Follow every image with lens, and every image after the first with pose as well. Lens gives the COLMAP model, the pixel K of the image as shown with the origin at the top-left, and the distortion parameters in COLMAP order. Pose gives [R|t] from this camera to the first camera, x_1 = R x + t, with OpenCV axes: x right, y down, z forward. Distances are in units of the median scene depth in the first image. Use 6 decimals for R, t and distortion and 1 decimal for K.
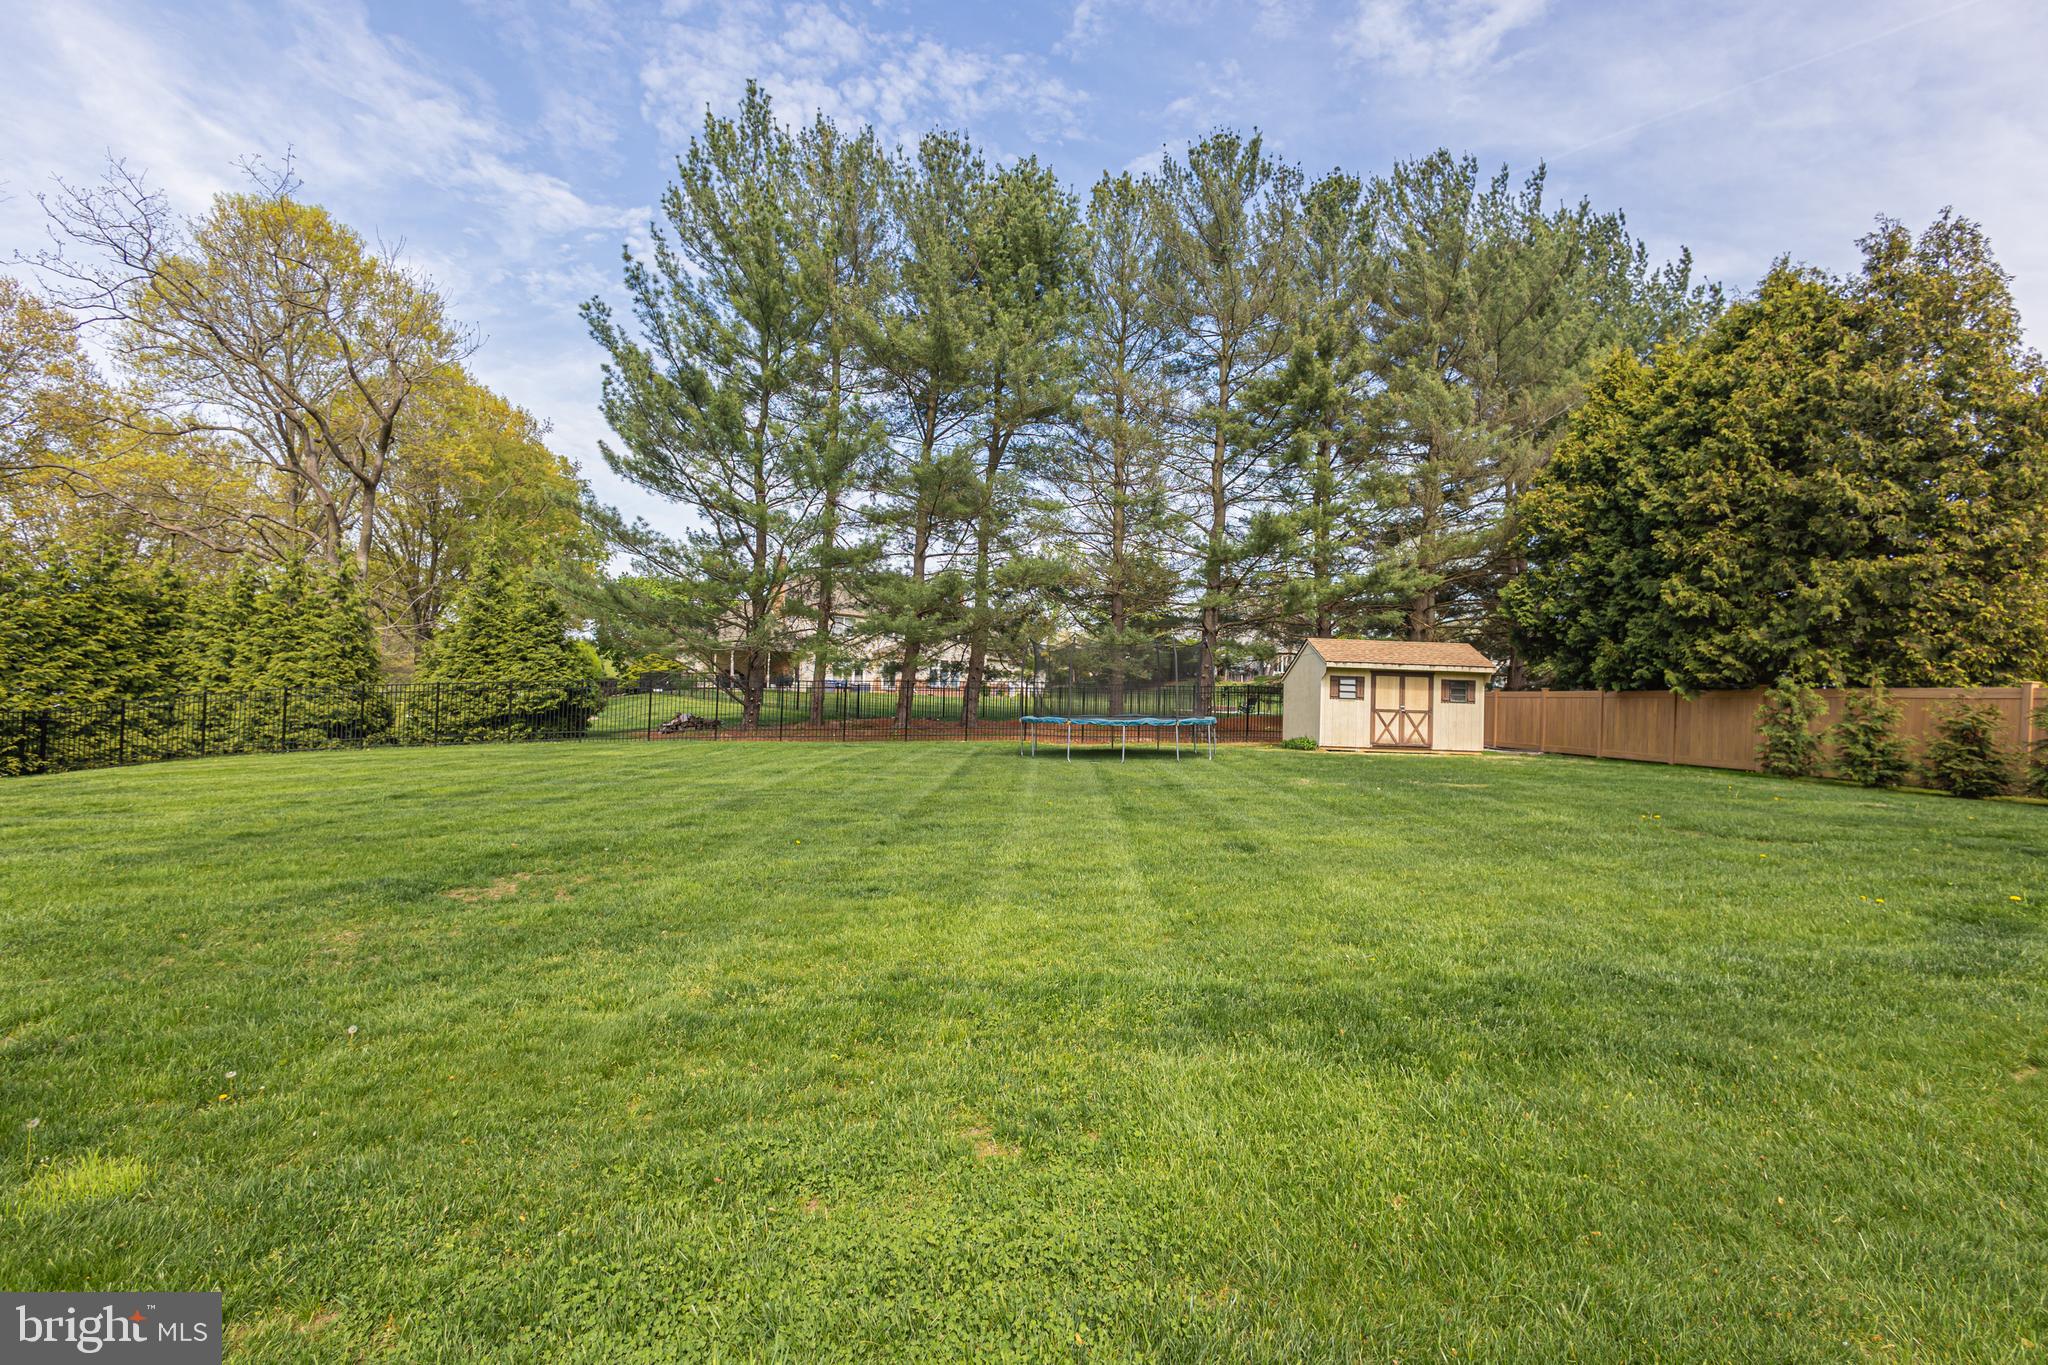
lens RADIAL K [[949.0, 0, 1036.1], [0, 949.0, 682.9], [0, 0, 1]] dist [0.015600, -0.004683]
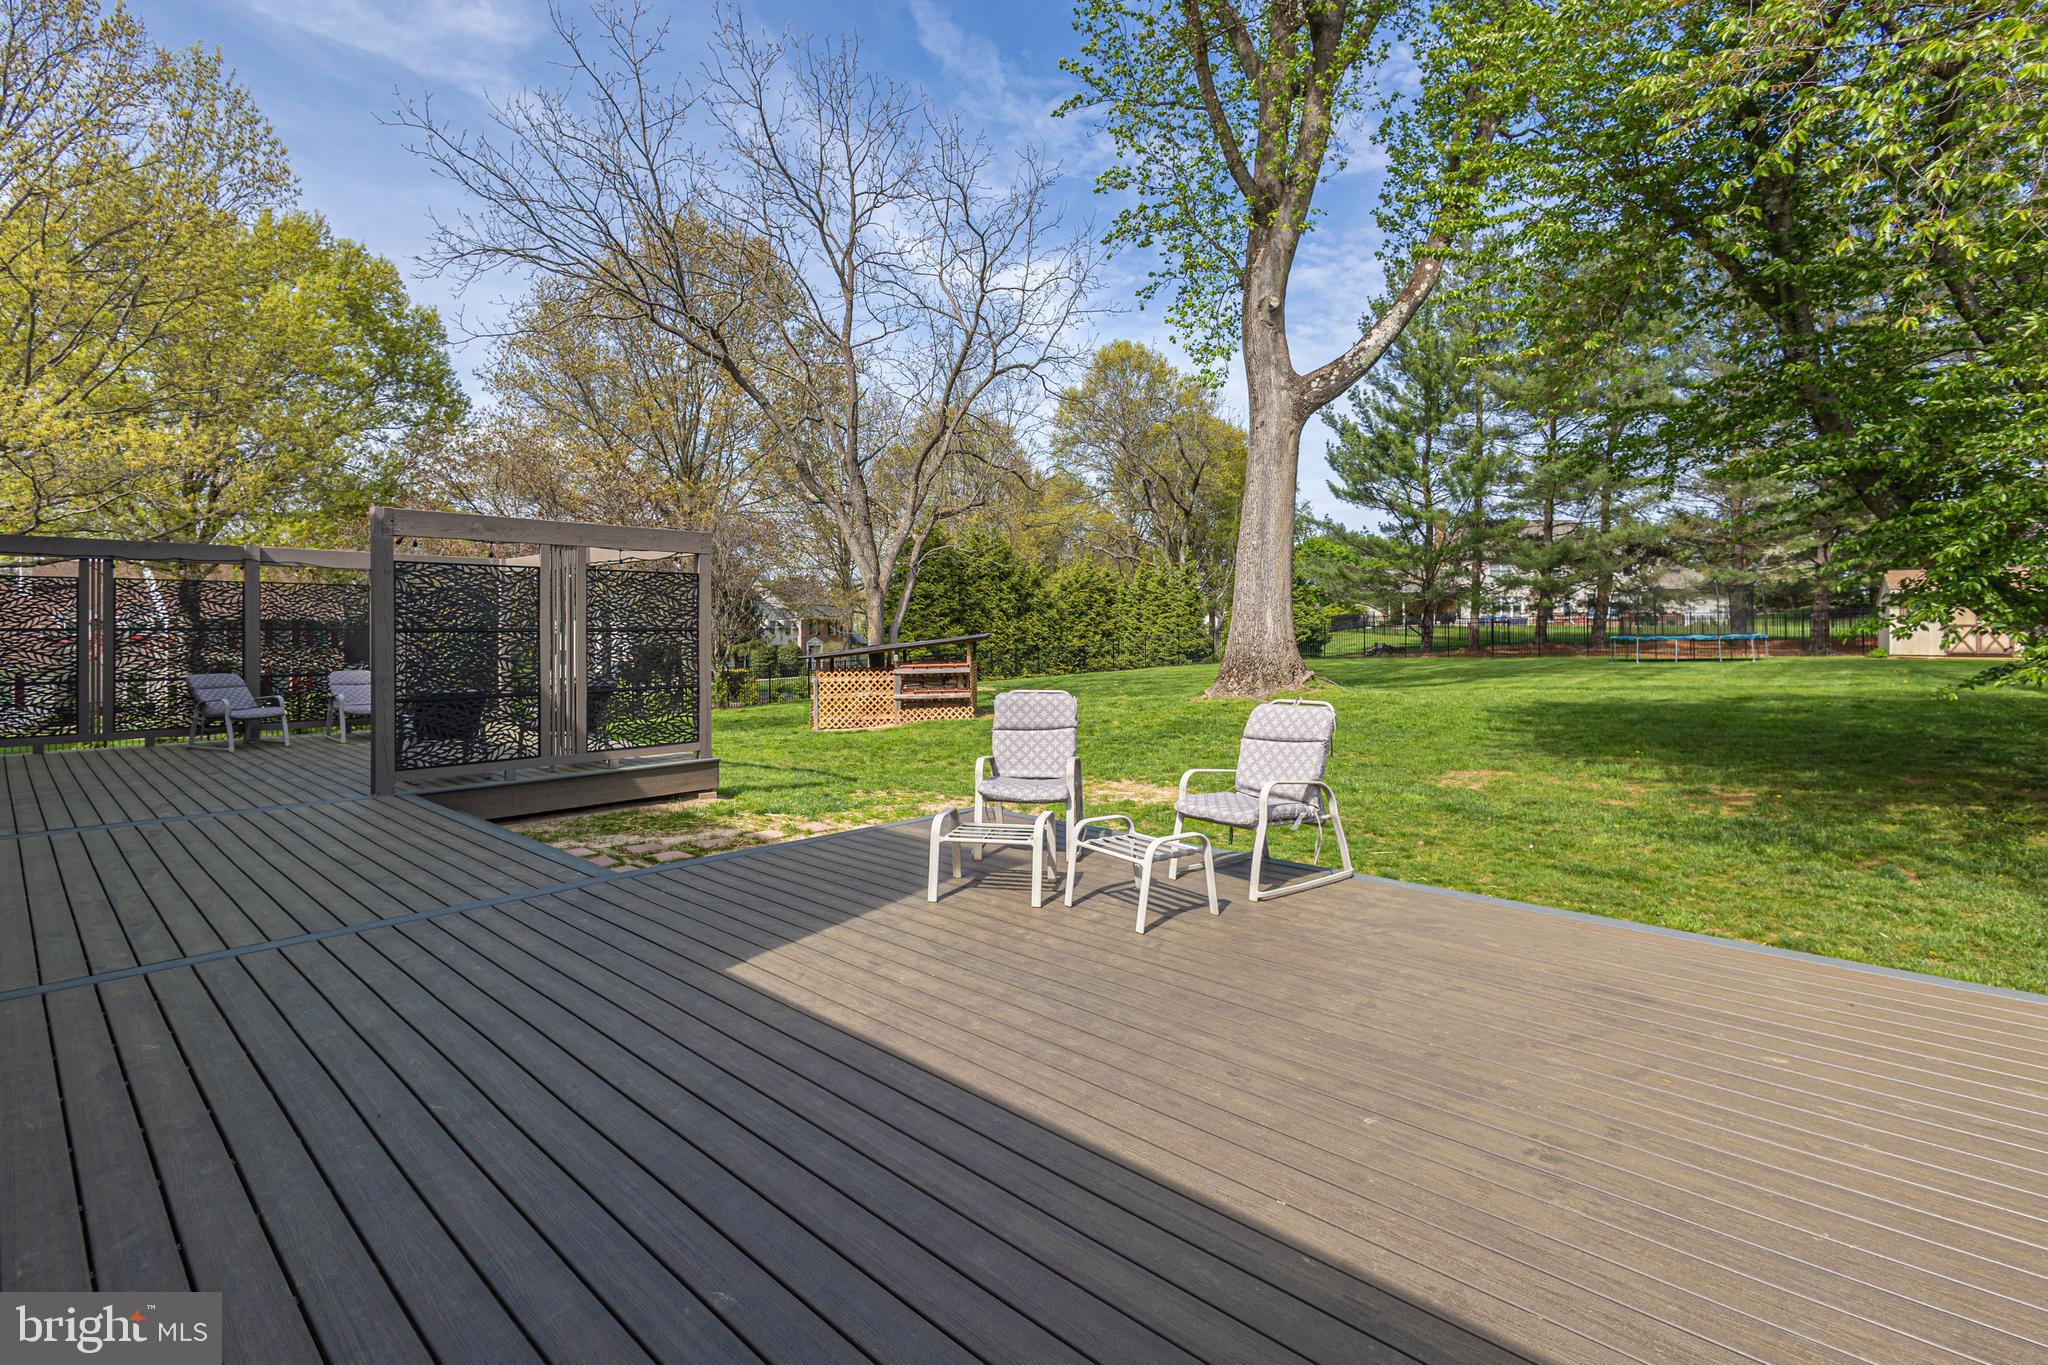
lens RADIAL K [[949.0, 0, 999.5], [0, 949.0, 637.2], [0, 0, 1]] dist [0.015600, -0.004683]
pose [[0.764597, -0.024160, -0.644055, 0.166799], [0.035732, 0.999349, 0.004931, -0.006410], [0.643517, -0.026784, 0.764963, -0.636630]]
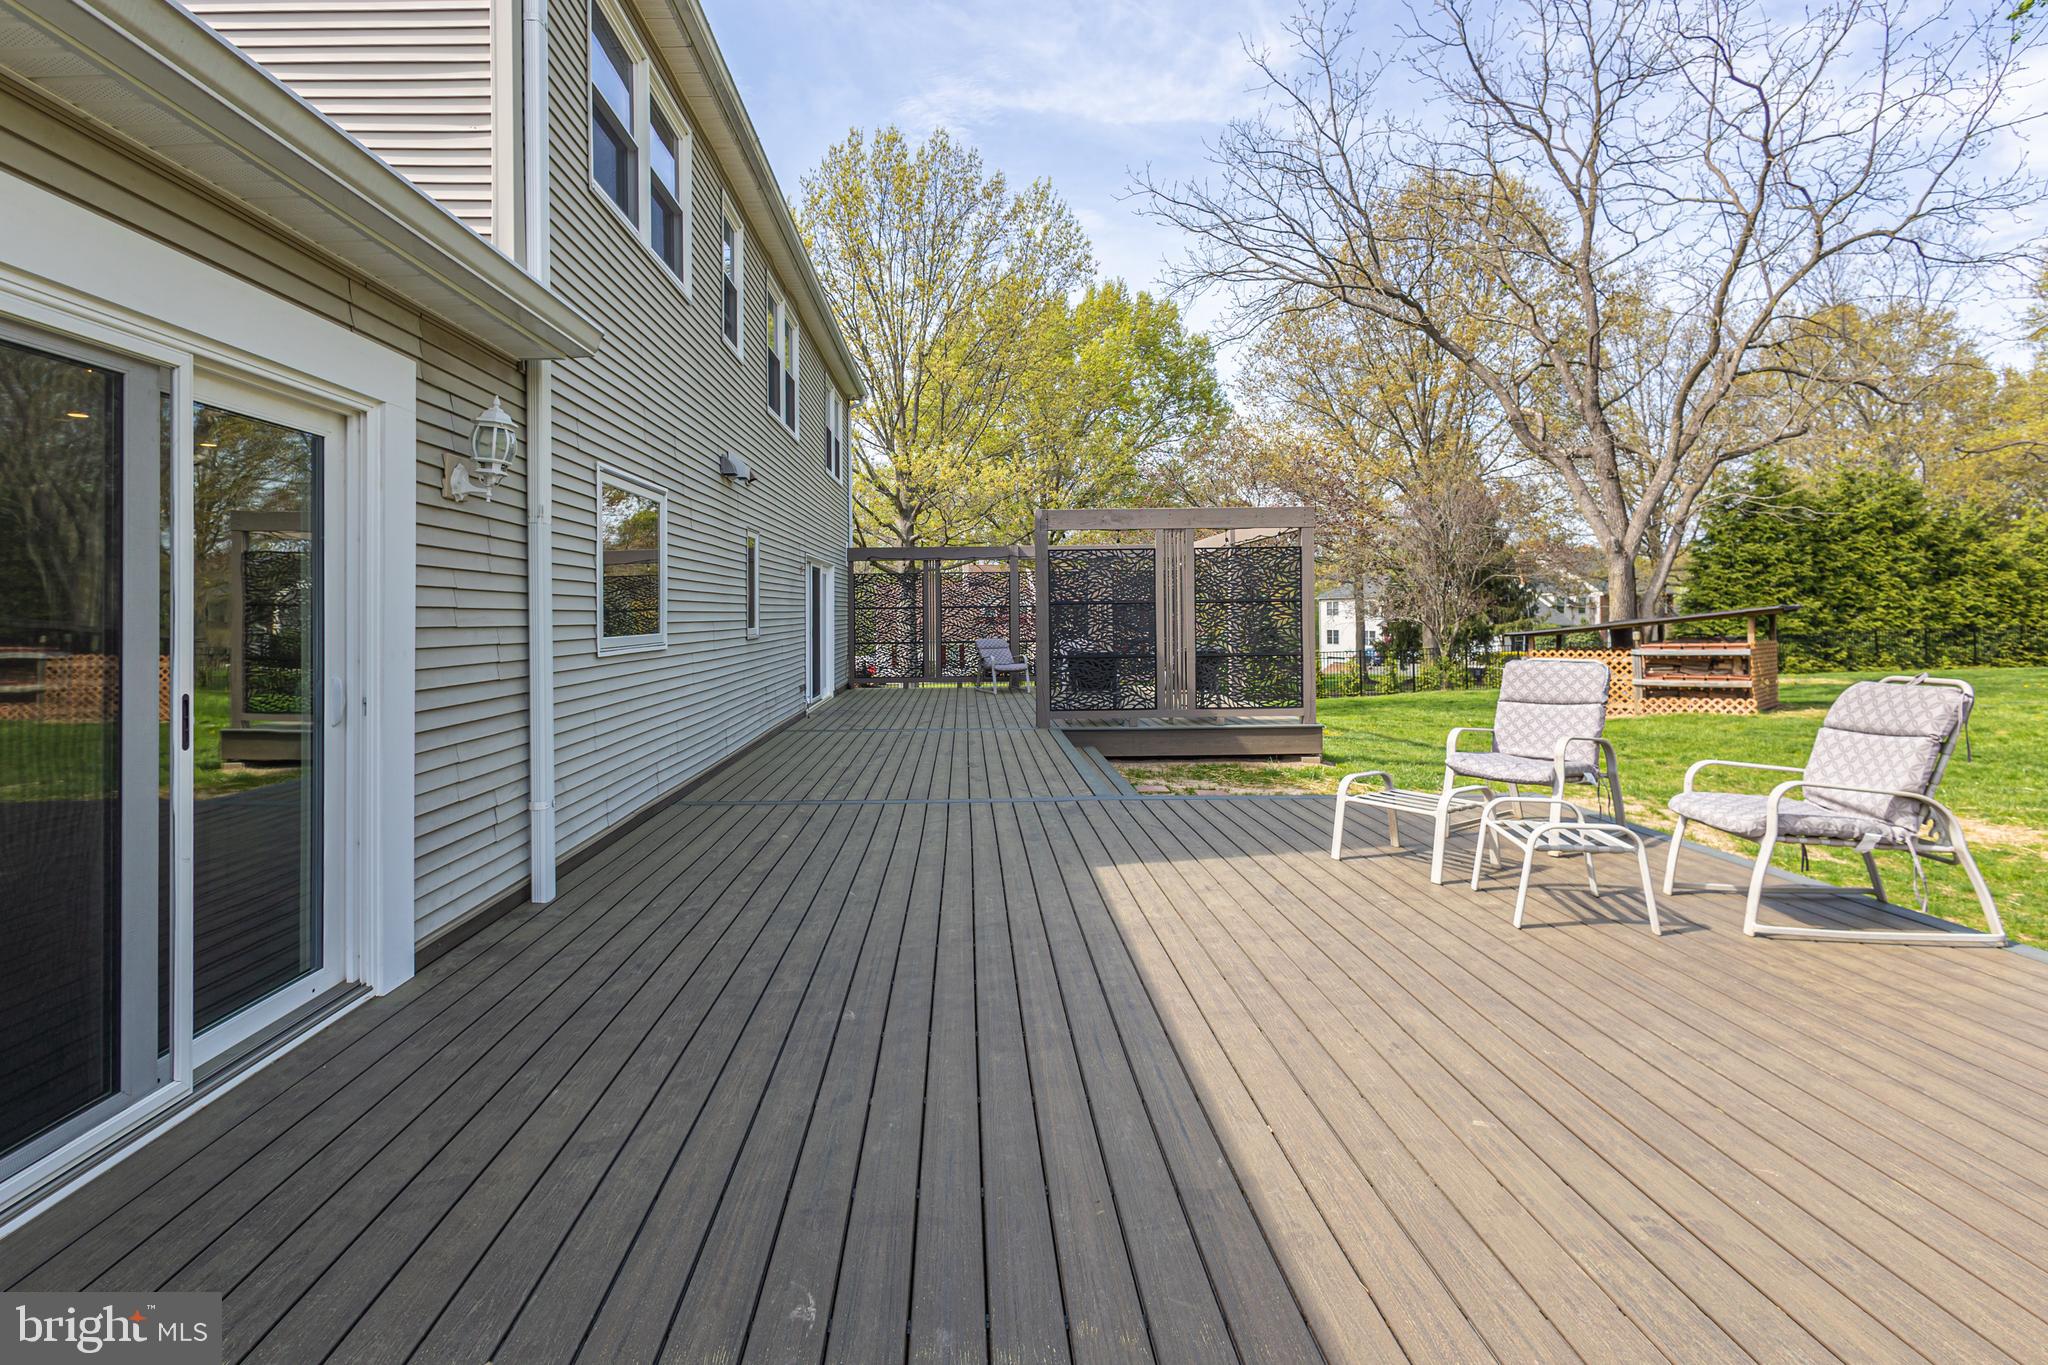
lens RADIAL K [[949.0, 0, 984.7], [0, 949.0, 620.8], [0, 0, 1]] dist [0.015600, -0.004683]
pose [[0.073646, -0.023478, -0.997008, 0.210471], [0.032676, 0.999243, -0.021117, -0.000076], [0.996749, -0.031023, 0.074357, -0.591847]]
